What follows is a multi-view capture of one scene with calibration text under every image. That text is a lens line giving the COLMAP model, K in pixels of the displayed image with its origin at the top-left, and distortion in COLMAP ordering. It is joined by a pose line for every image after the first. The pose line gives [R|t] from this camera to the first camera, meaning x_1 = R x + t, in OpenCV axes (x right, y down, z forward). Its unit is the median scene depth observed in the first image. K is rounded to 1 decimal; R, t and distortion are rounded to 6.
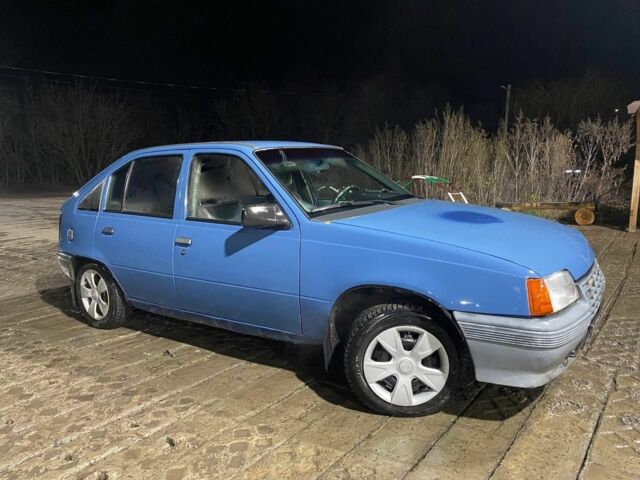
lens RADIAL K [[462.2, 0, 318.6], [0, 462.2, 240.3], [0, 0, 1]] dist [0.013566, -0.010230]
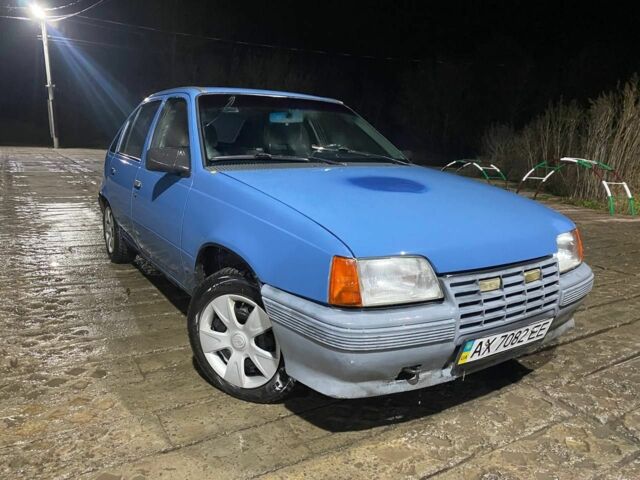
lens RADIAL K [[462.2, 0, 317.9], [0, 462.2, 242.5], [0, 0, 1]] dist [0.013566, -0.010230]
pose [[0.930473, 0.135961, -0.340198, 0.587577], [-0.116367, 0.990182, 0.077454, 0.005301], [0.347389, -0.032481, 0.937158, 0.244737]]
